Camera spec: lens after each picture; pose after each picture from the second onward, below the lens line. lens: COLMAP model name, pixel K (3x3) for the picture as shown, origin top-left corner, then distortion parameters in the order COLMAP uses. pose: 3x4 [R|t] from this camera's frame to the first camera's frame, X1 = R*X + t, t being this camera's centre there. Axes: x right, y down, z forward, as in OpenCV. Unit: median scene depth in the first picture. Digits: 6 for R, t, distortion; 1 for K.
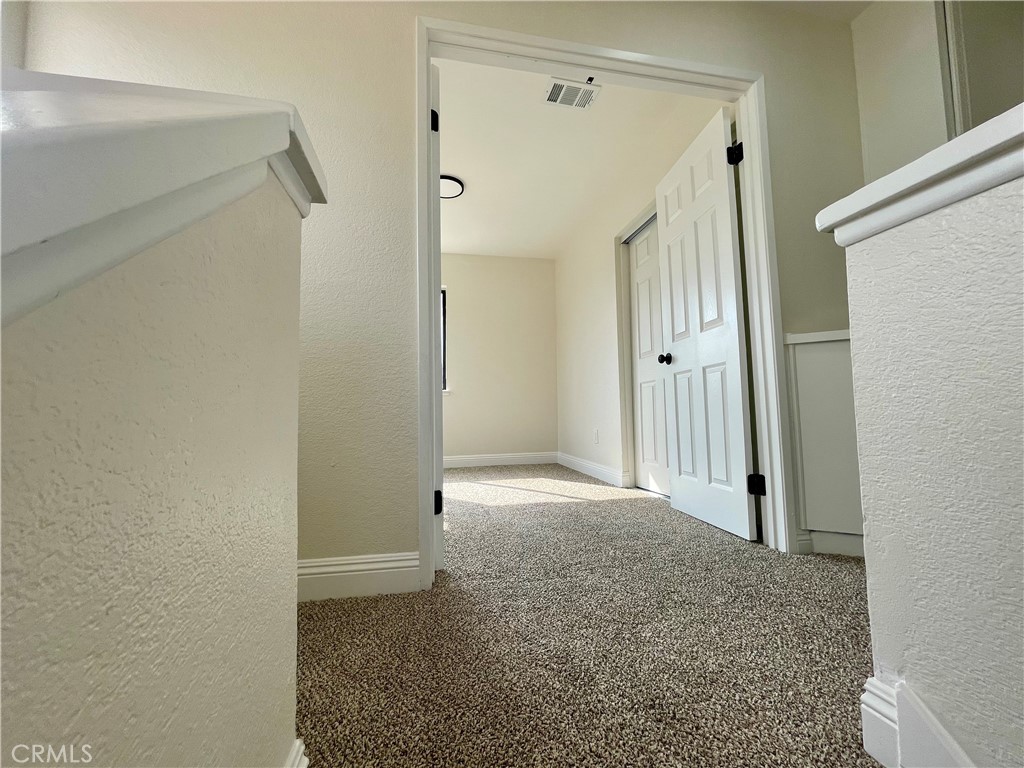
lens RADIAL K [[411.4, 0, 502.9], [0, 411.4, 386.1], [0, 0, 1]] dist [0.000358, -0.000281]
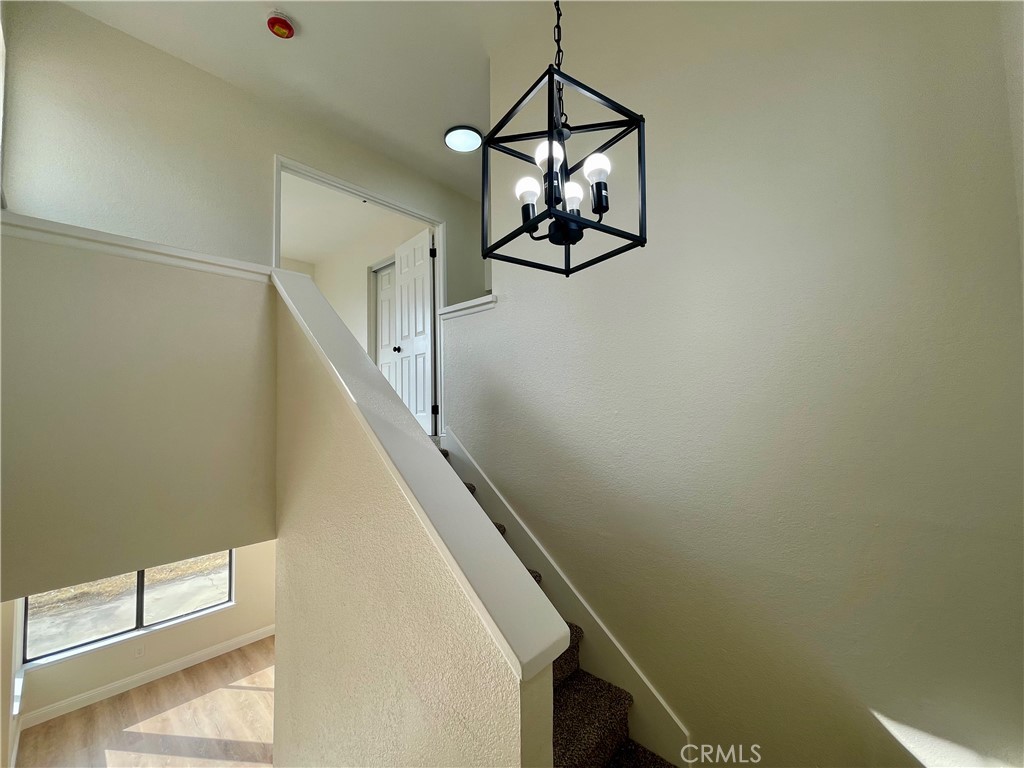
lens RADIAL K [[411.4, 0, 504.1], [0, 411.4, 388.0], [0, 0, 1]] dist [0.000358, -0.000281]
pose [[0.803428, 0.023929, 0.594921, -0.337655], [-0.040253, 0.999089, 0.014175, 0.067497], [-0.594040, -0.035336, 0.803659, -0.833891]]
